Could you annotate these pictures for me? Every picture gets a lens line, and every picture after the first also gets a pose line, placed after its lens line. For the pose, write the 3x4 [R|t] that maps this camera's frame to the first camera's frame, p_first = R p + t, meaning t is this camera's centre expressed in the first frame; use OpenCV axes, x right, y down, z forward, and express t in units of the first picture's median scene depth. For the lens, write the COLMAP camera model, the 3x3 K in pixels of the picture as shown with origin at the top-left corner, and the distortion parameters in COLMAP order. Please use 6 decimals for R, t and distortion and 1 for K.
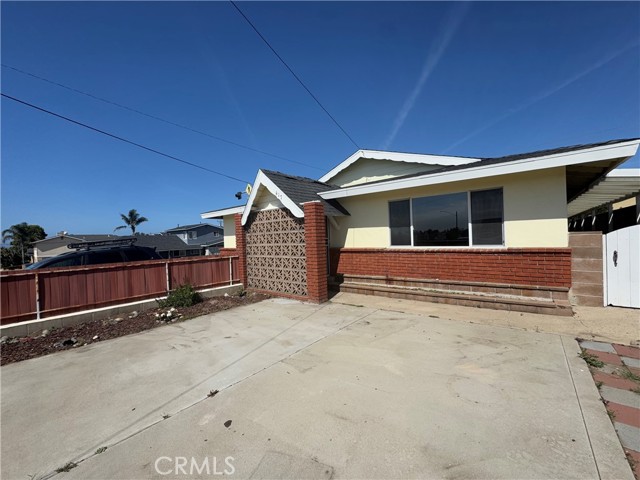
lens RADIAL K [[253.6, 0, 319.3], [0, 253.6, 241.1], [0, 0, 1]] dist [-0.006174, 0.000102]
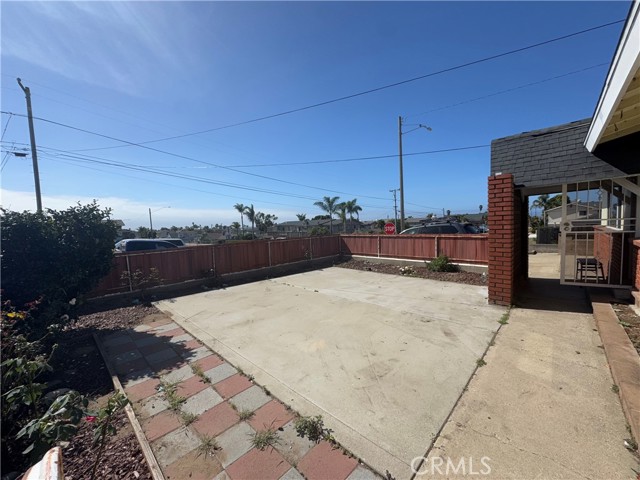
lens RADIAL K [[253.6, 0, 321.5], [0, 253.6, 240.1], [0, 0, 1]] dist [-0.006174, 0.000102]
pose [[-0.069844, 0.100826, -0.992449, 0.864683], [0.030040, 0.994640, 0.098935, -0.053412], [0.997106, -0.022903, -0.072498, 0.552545]]
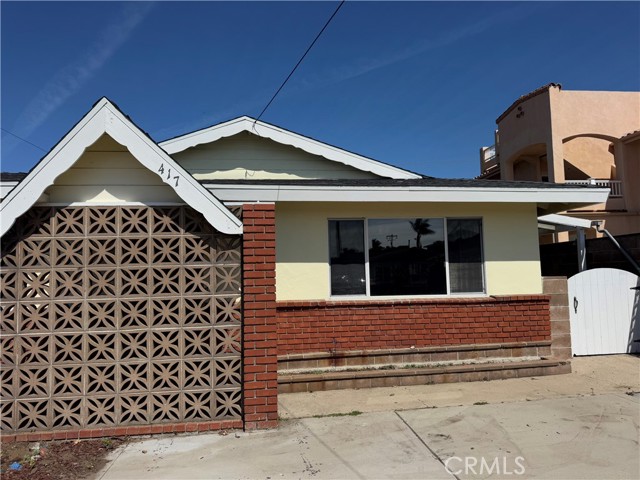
lens RADIAL K [[449.1, 0, 319.3], [0, 449.1, 234.7], [0, 0, 1]] dist [0.034319, -0.034832]
pose [[0.690538, 0.083654, 0.718442, -0.582763], [0.007980, 0.992348, -0.123217, 0.006686], [-0.723252, 0.090819, 0.684586, 0.383173]]
